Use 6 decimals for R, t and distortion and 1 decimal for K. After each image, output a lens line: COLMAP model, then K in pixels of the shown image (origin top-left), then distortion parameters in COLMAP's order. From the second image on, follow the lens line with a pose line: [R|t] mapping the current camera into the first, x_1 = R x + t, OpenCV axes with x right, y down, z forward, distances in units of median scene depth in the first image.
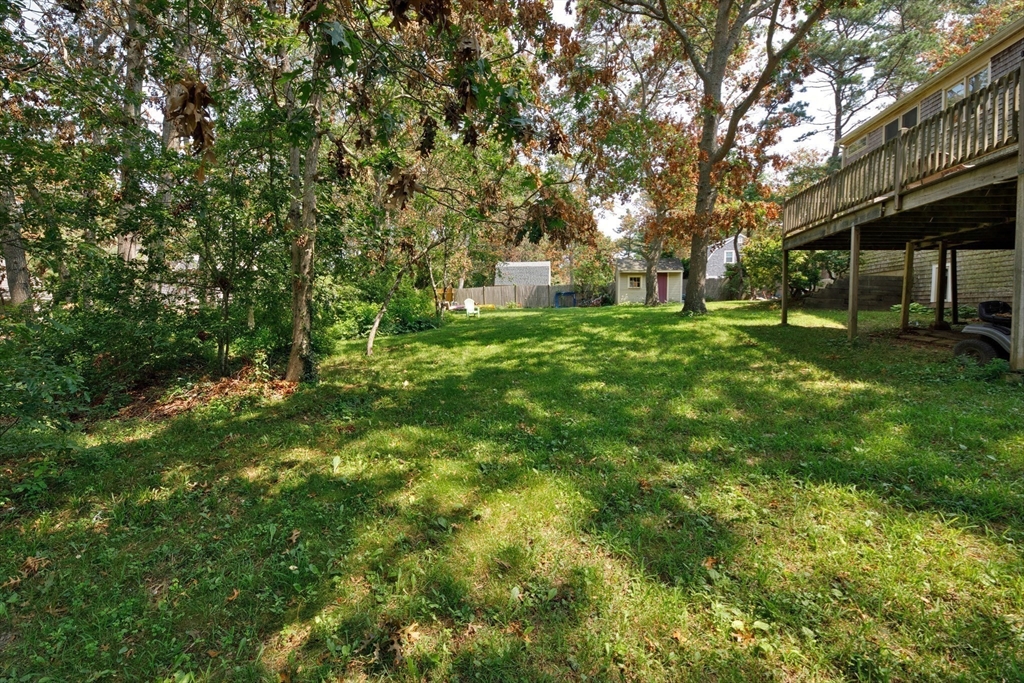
lens RADIAL K [[420.5, 0, 512.0], [0, 420.5, 341.5], [0, 0, 1]] dist [-0.000696, -0.000074]
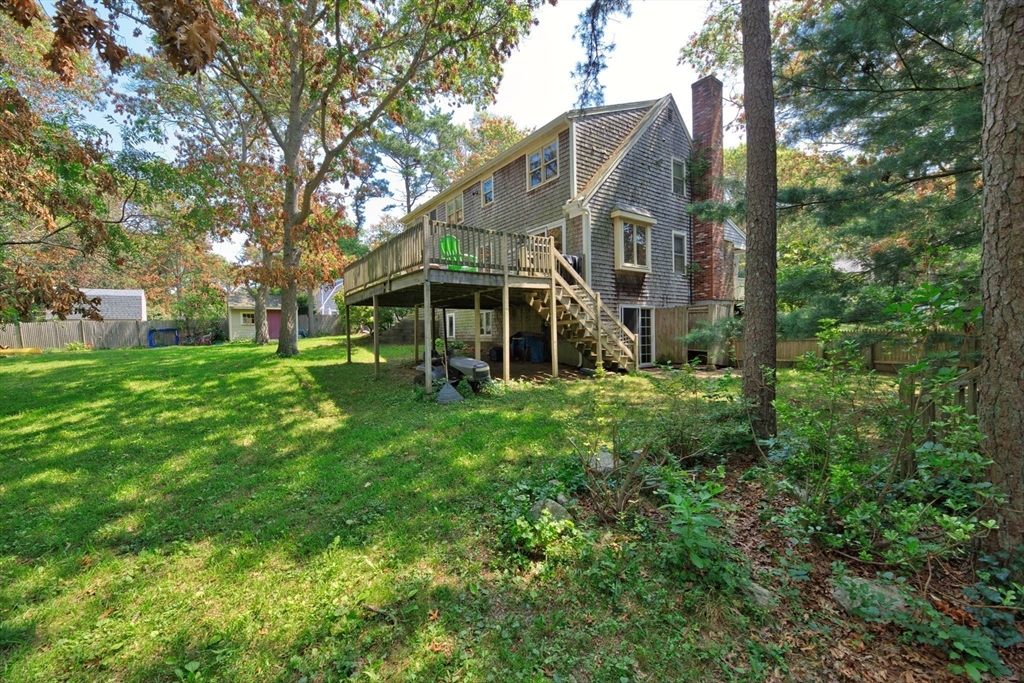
lens RADIAL K [[406.3, 0, 512.0], [0, 406.3, 341.5], [0, 0, 1]] dist [0.001627, 0.000120]
pose [[0.725161, -0.049629, 0.686789, 0.095622], [0.077537, 0.996941, -0.009827, -0.033536], [-0.684200, 0.060378, 0.726791, -0.155976]]
